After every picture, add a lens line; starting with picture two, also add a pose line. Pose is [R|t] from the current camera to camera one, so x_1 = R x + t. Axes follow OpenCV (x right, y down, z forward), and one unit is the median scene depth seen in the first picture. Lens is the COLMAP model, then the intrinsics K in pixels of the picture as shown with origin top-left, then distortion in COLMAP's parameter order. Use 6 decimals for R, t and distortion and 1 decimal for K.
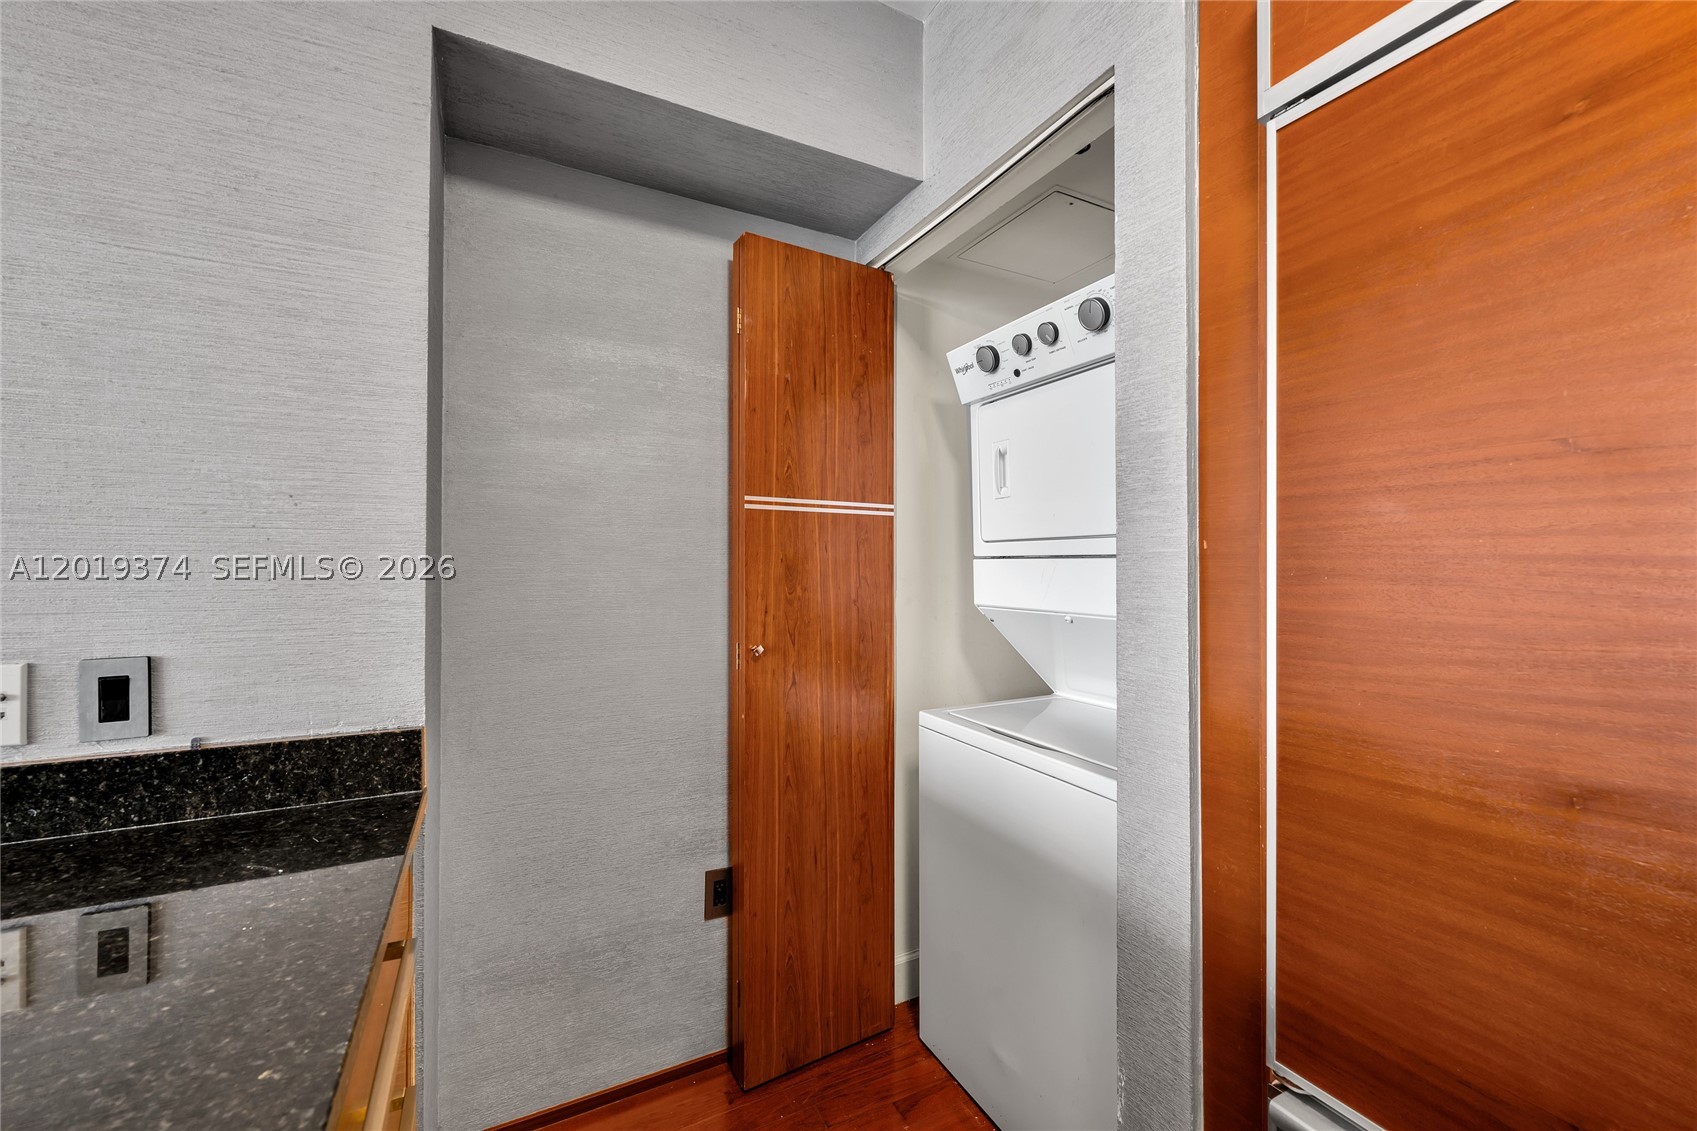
lens RADIAL K [[669.0, 0, 841.4], [0, 669.0, 559.8], [0, 0, 1]] dist [0.001254, 0.000013]
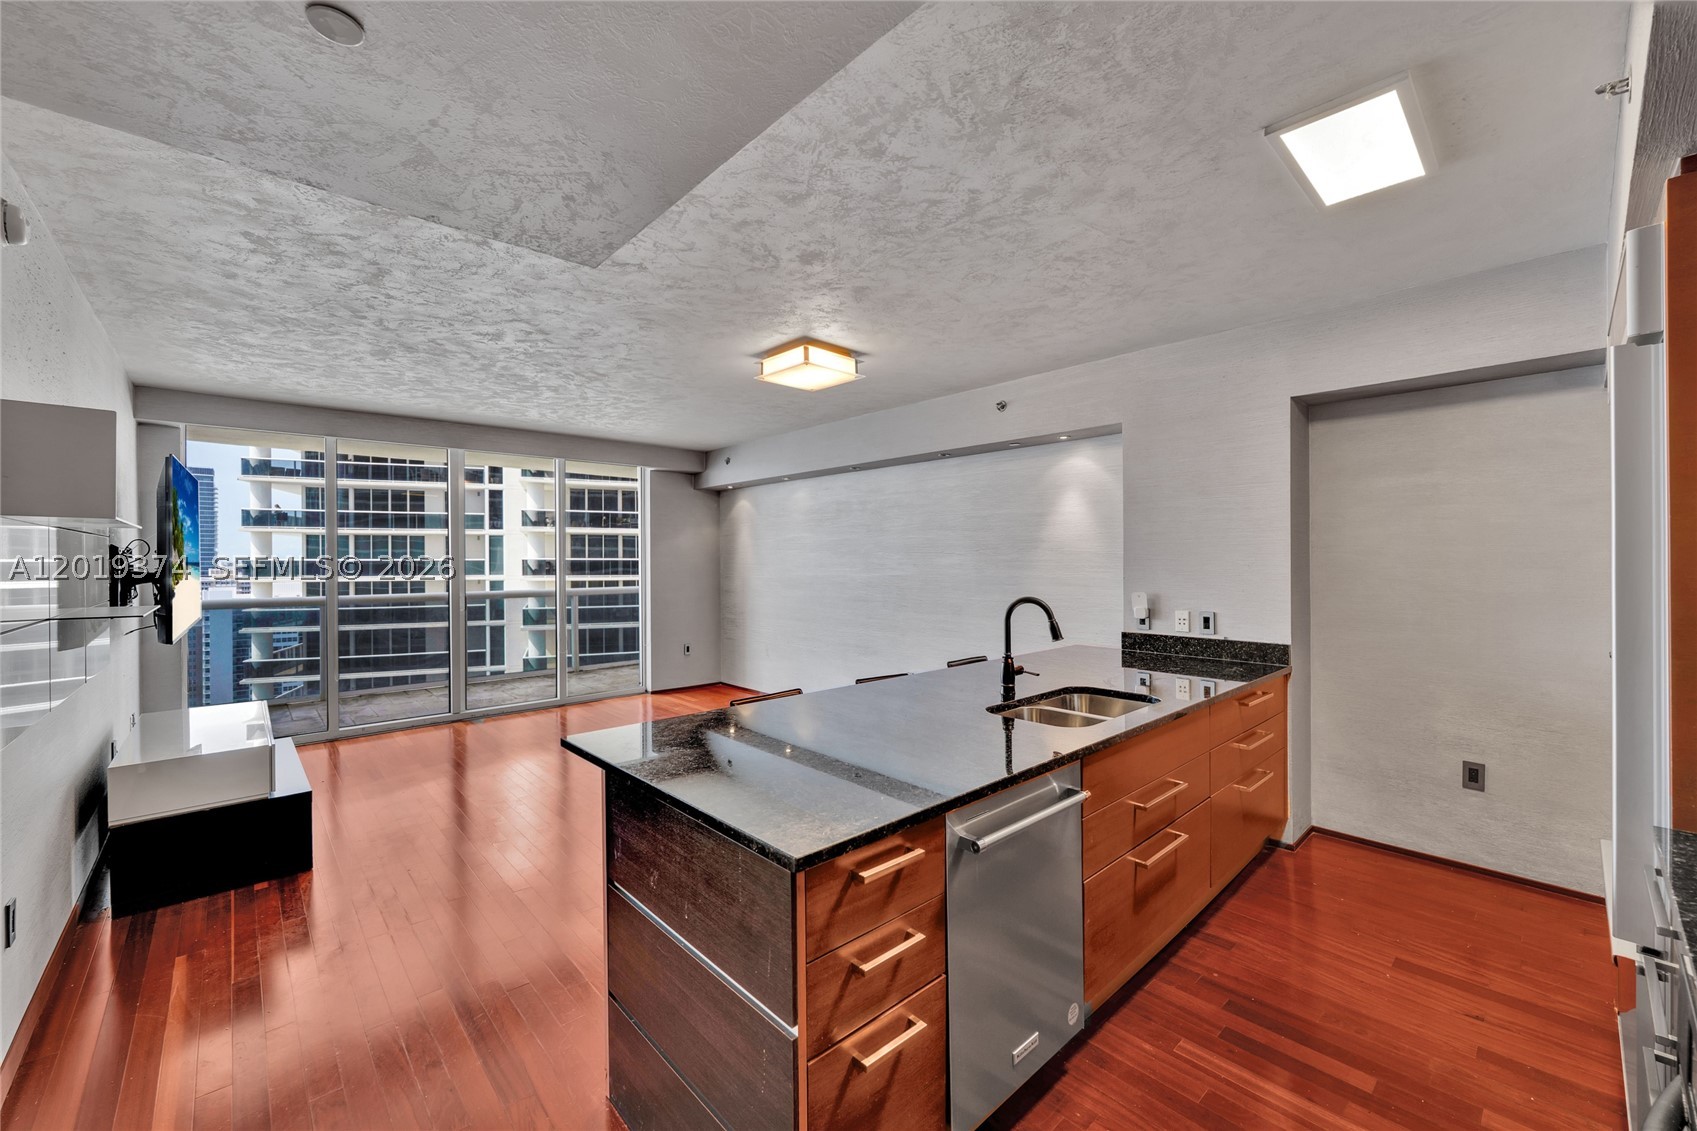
lens RADIAL K [[669.0, 0, 841.6], [0, 669.0, 565.1], [0, 0, 1]] dist [0.001254, 0.000013]
pose [[0.261432, -0.004015, -0.965214, 1.816744], [0.009672, 0.999952, -0.001540, -0.114962], [0.965173, -0.008933, 0.261458, -1.773546]]
